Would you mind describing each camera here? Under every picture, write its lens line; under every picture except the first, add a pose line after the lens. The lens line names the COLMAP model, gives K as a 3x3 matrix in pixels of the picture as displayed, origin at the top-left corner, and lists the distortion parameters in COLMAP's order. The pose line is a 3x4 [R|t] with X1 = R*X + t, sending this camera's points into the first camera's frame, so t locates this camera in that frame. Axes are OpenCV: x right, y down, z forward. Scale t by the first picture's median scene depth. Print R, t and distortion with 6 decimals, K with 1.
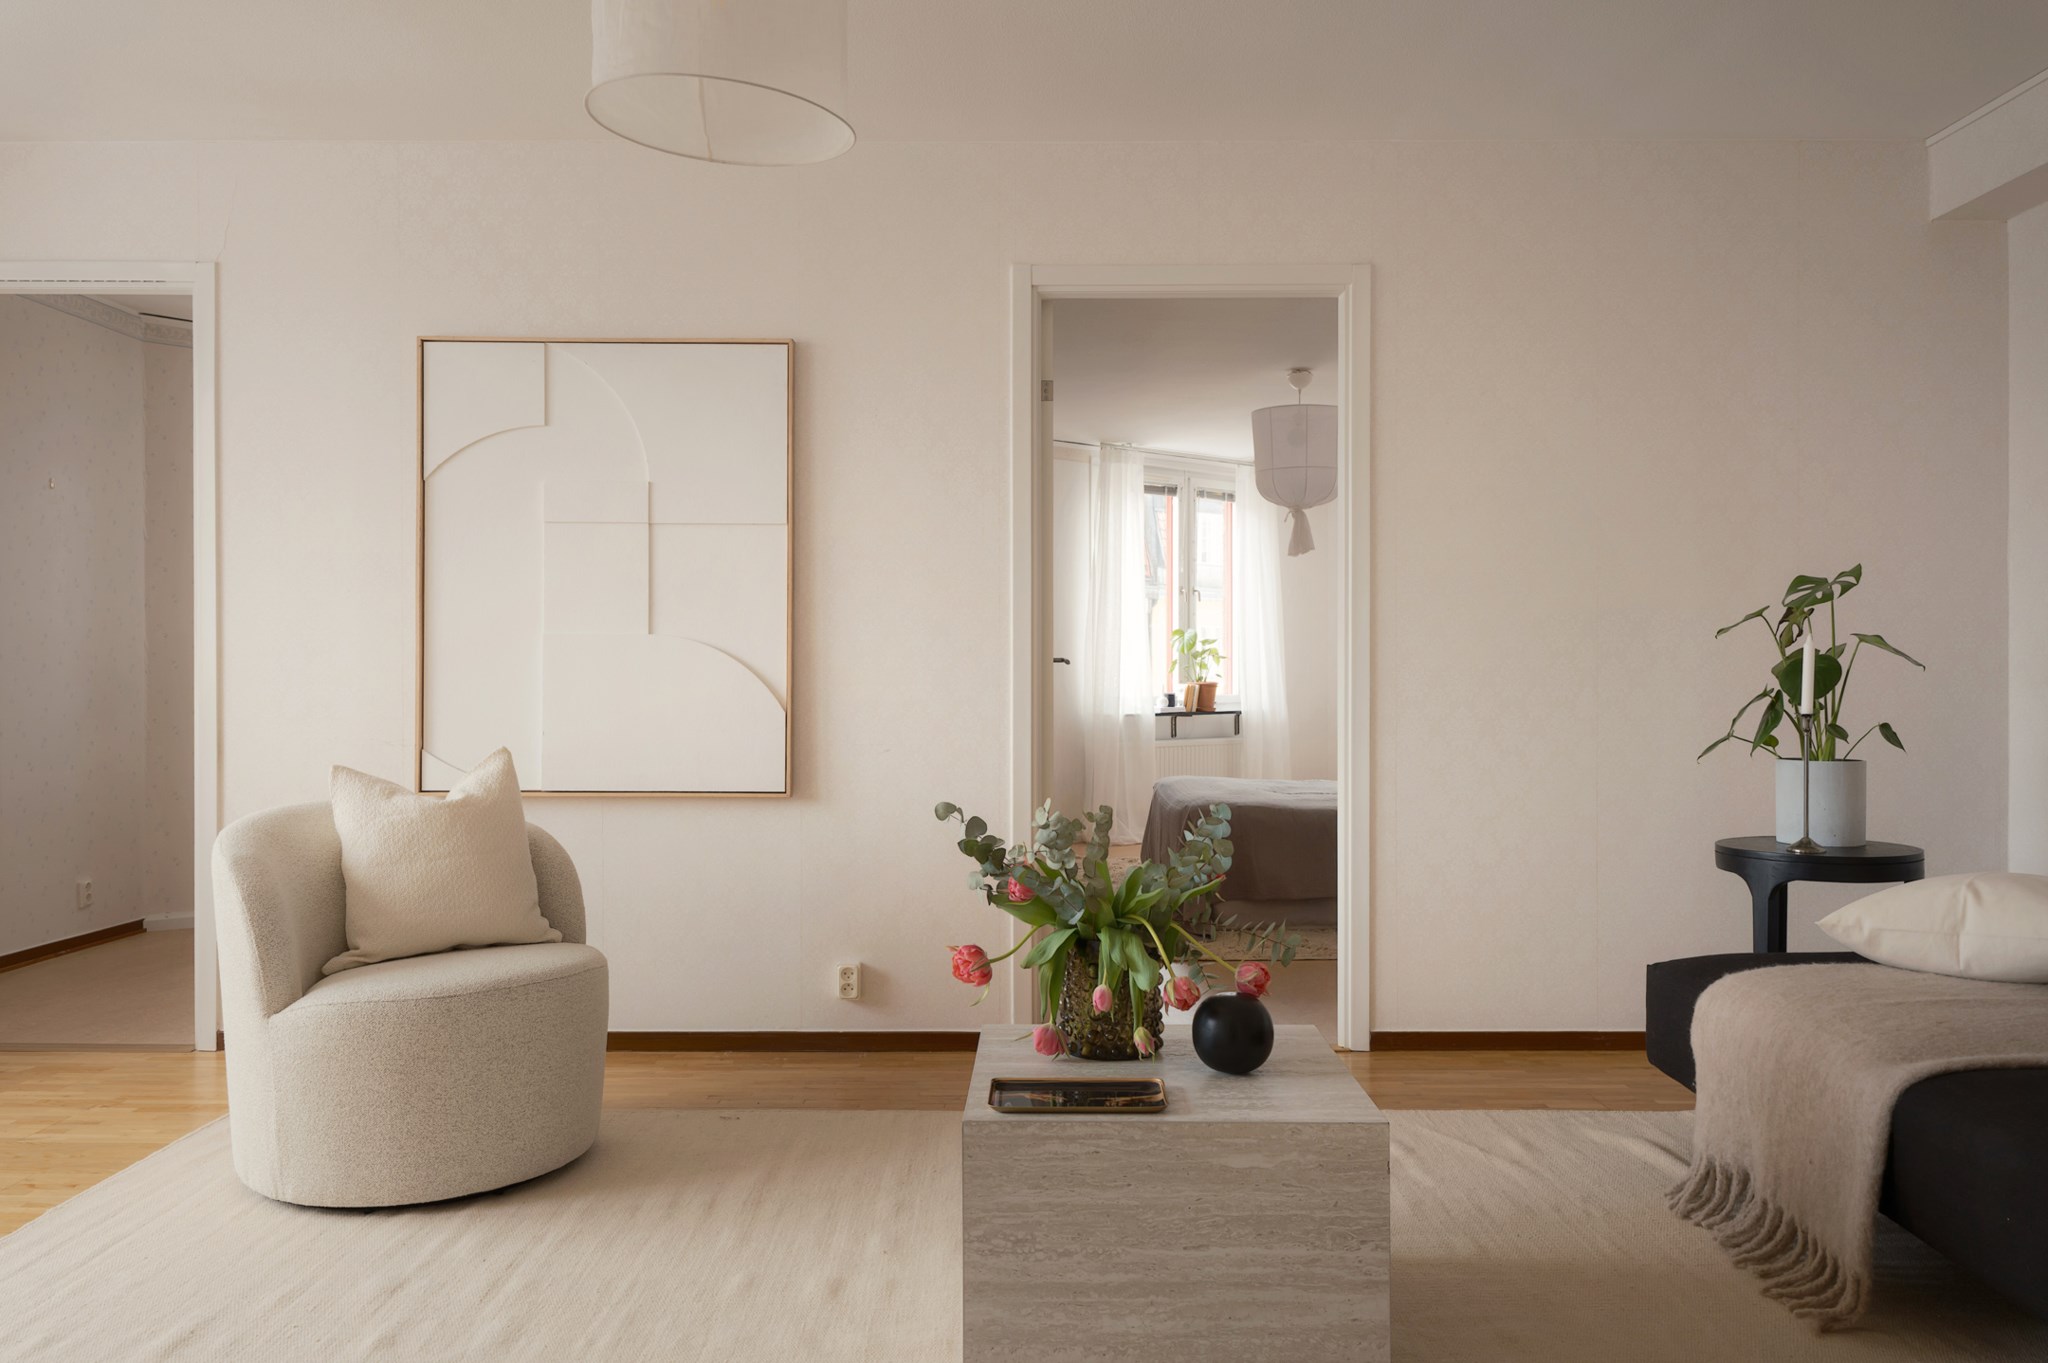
lens RADIAL K [[1515.6, 0, 1024.0], [0, 1515.6, 681.5], [0, 0, 1]] dist [0.010632, 0.001179]
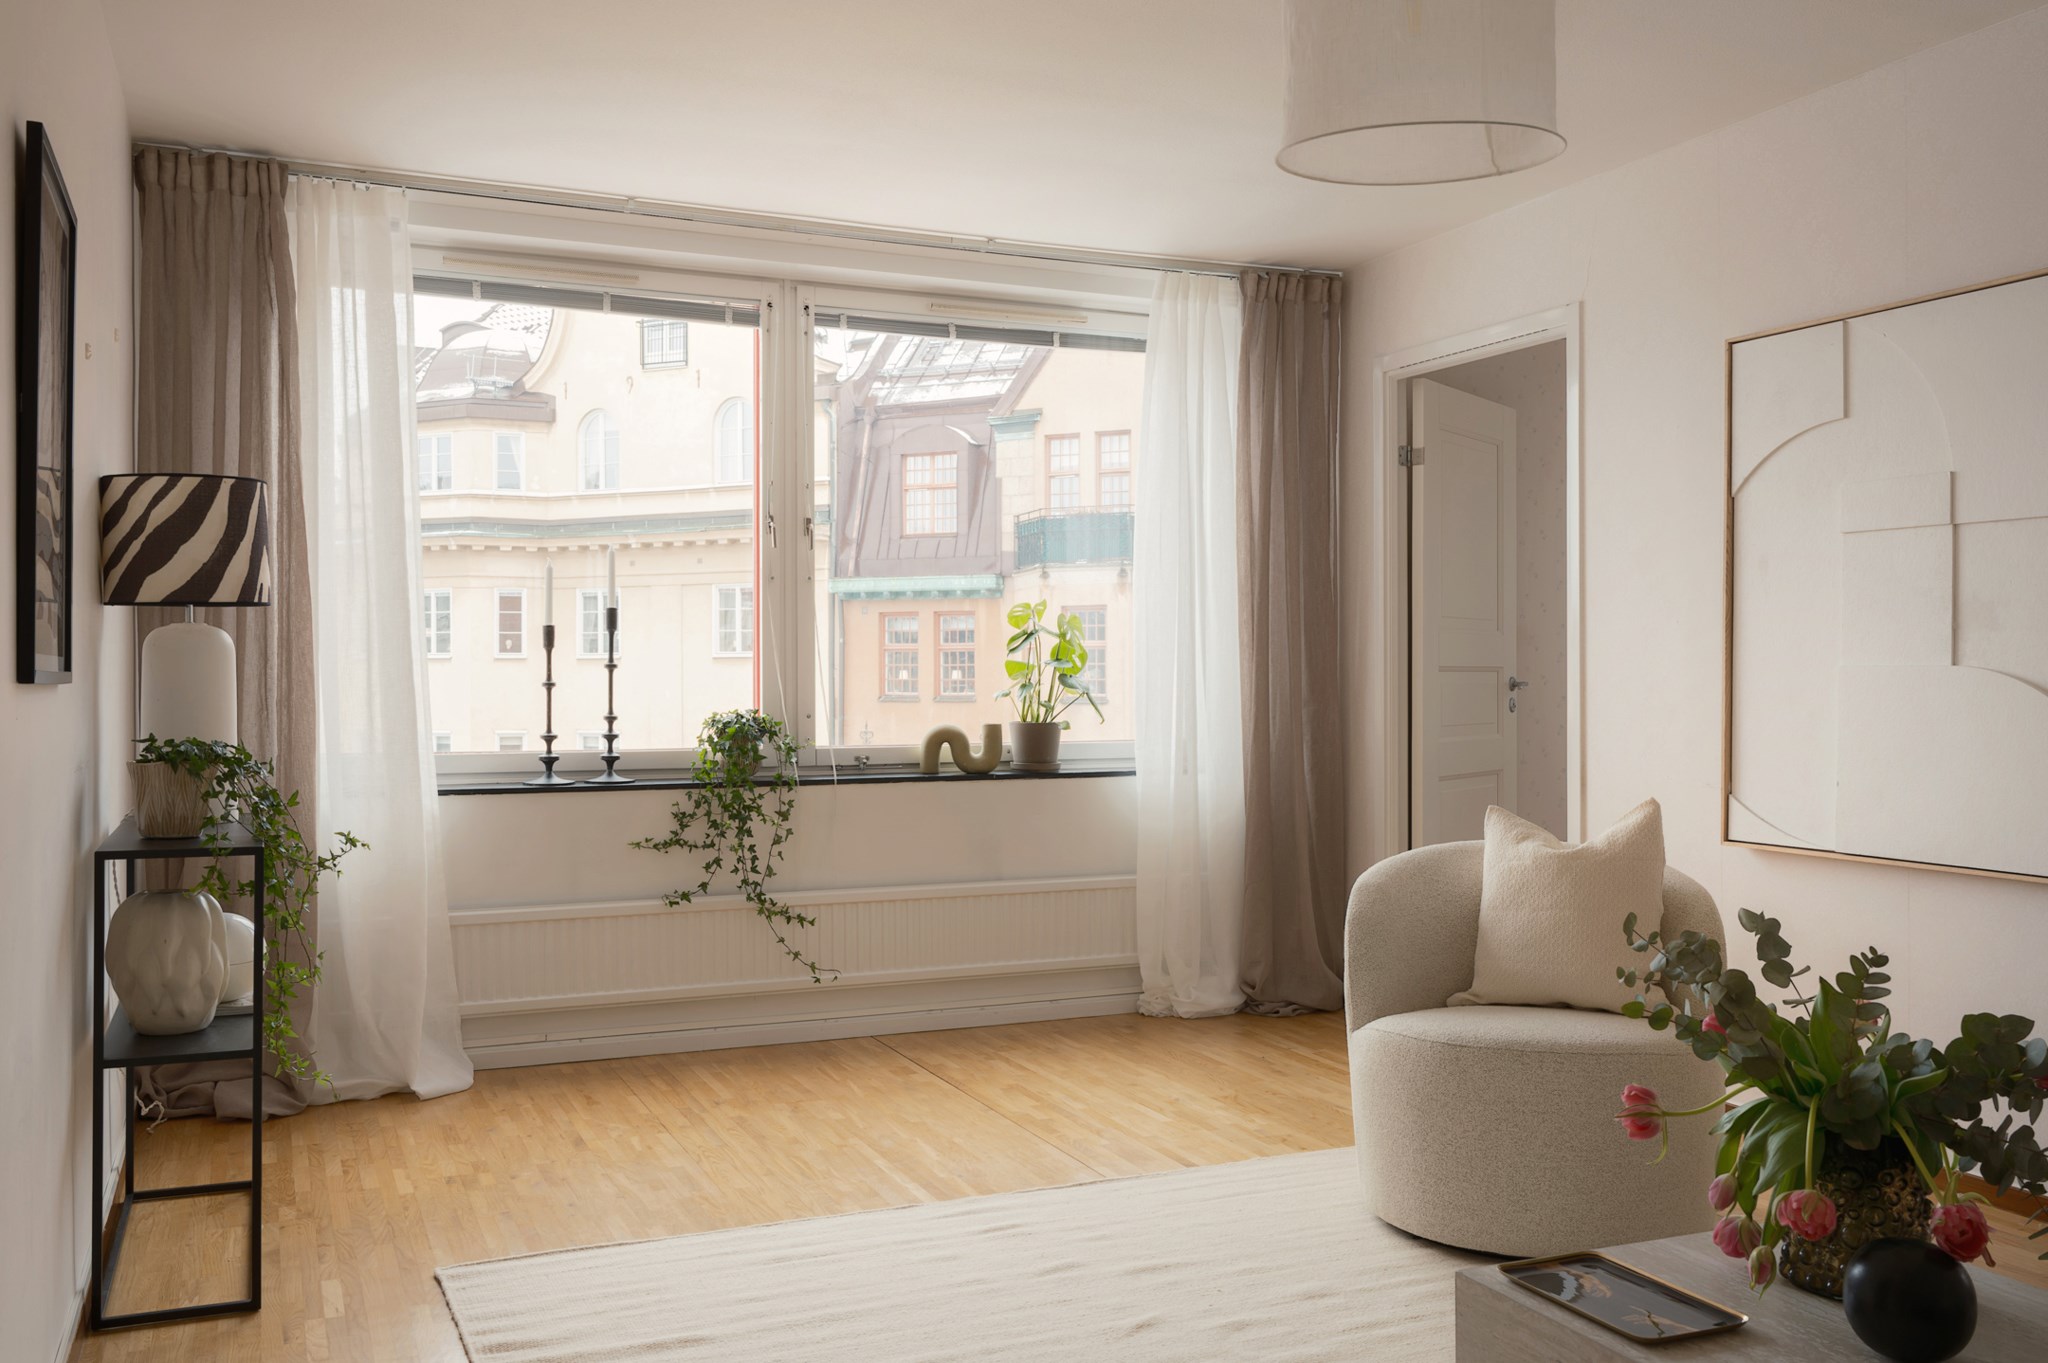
lens RADIAL K [[1759.2, 0, 1024.0], [0, 1759.2, 681.5], [0, 0, 1]] dist [0.009421, -0.003723]
pose [[0.394237, 0.000592, -0.919009, 0.565420], [0.000537, 0.999999, 0.000874, -0.032992], [0.919009, -0.000839, 0.394236, 0.275198]]
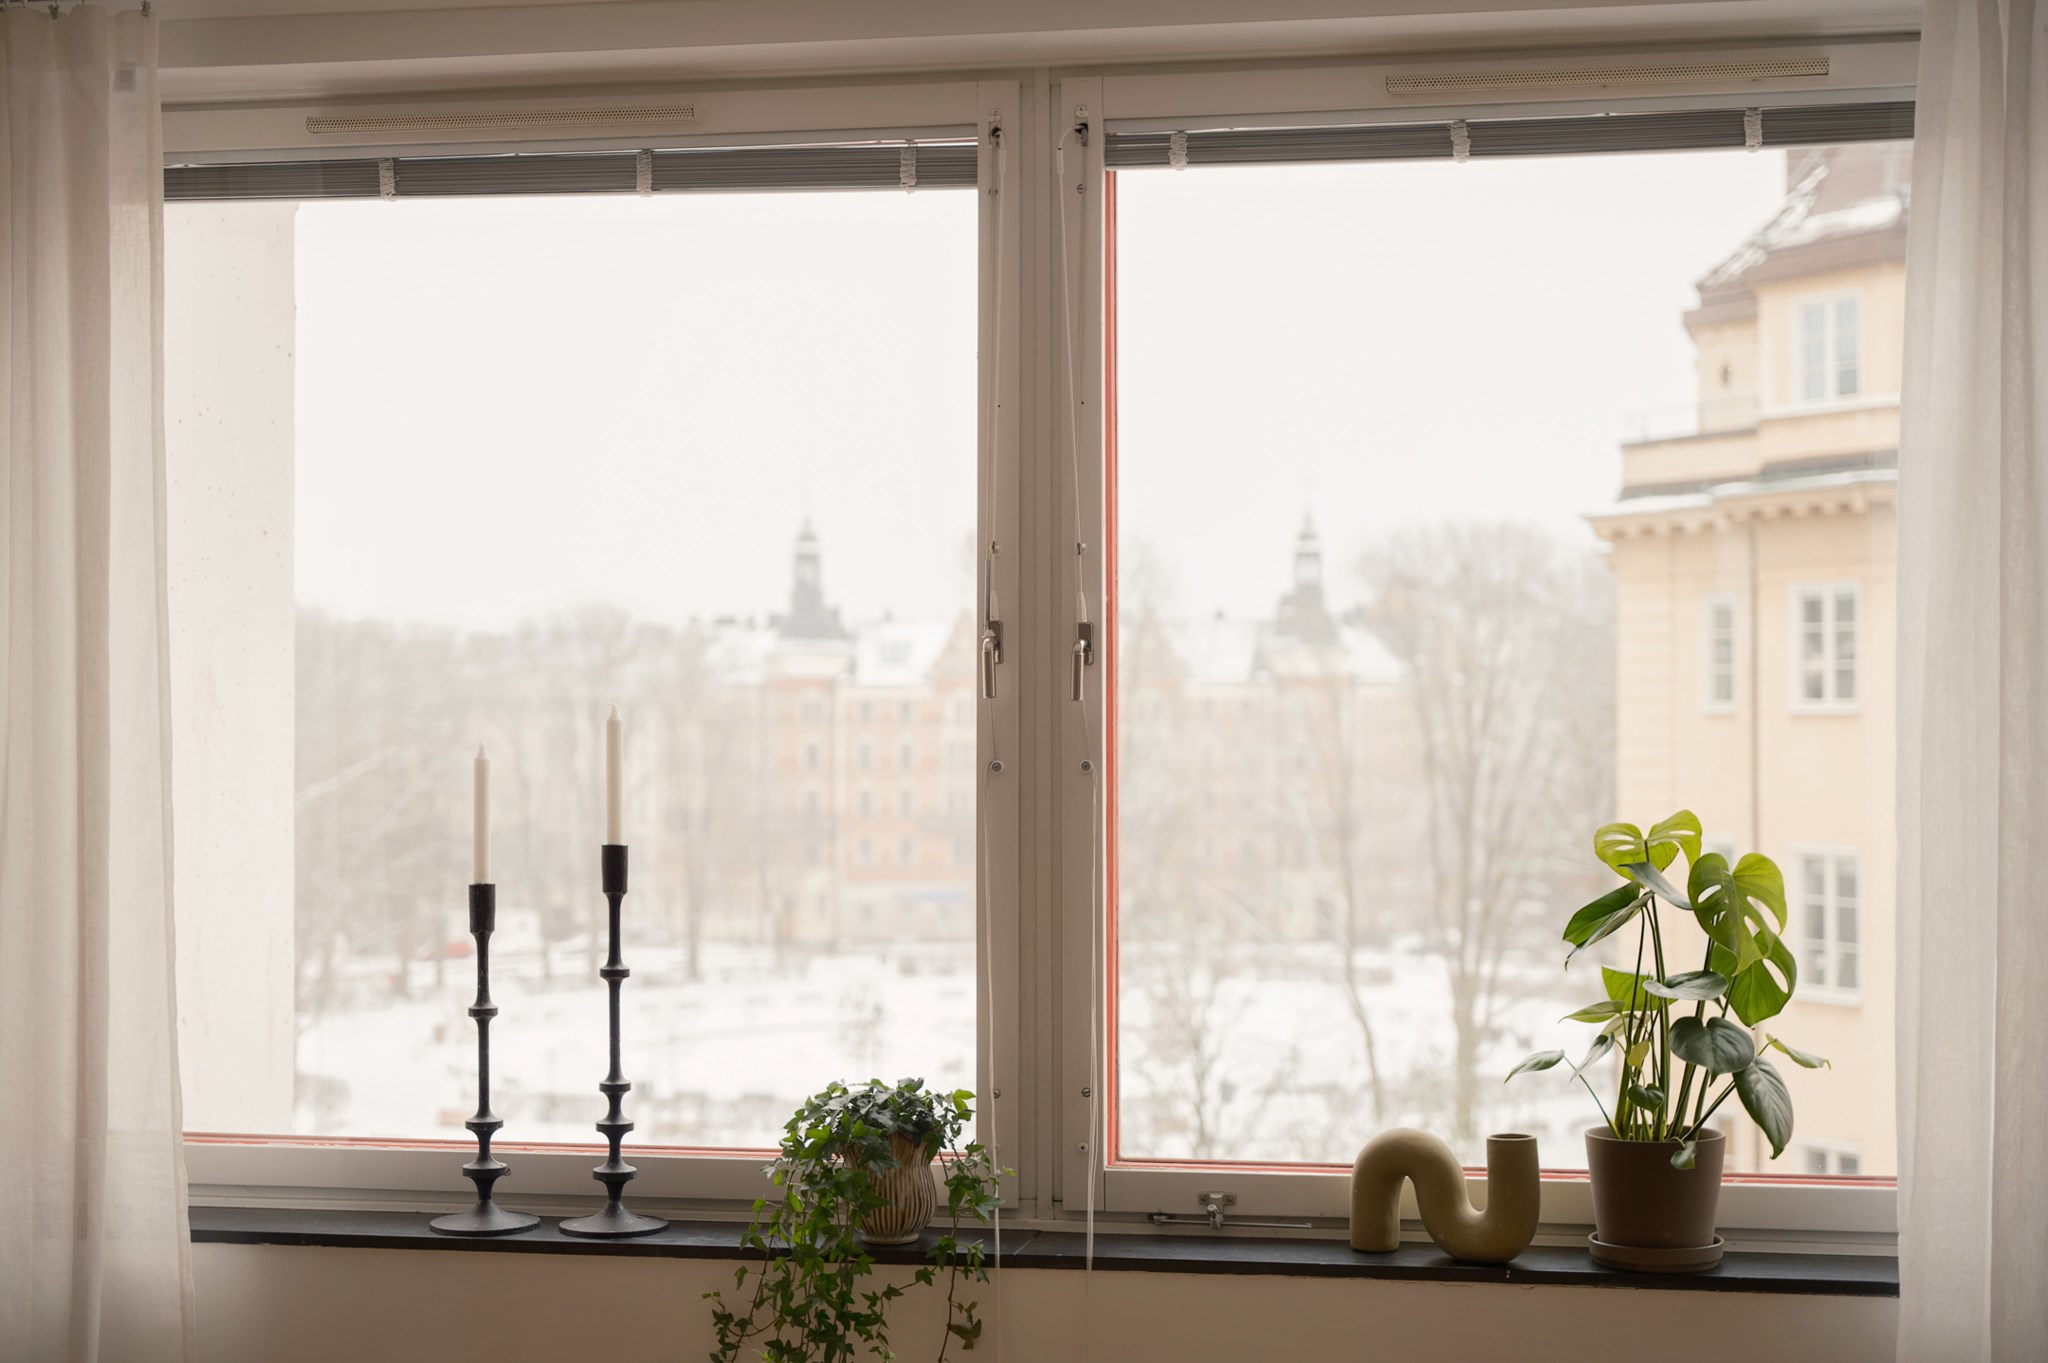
lens RADIAL K [[3260.7, 0, 1024.0], [0, 3260.7, 681.5], [0, 0, 1]] dist [0.019865, -0.009414]
pose [[-0.213753, -0.013088, -0.976800, 0.189626], [-0.000957, 0.999913, -0.013188, -0.161370], [0.976887, -0.001884, -0.213747, 1.097708]]
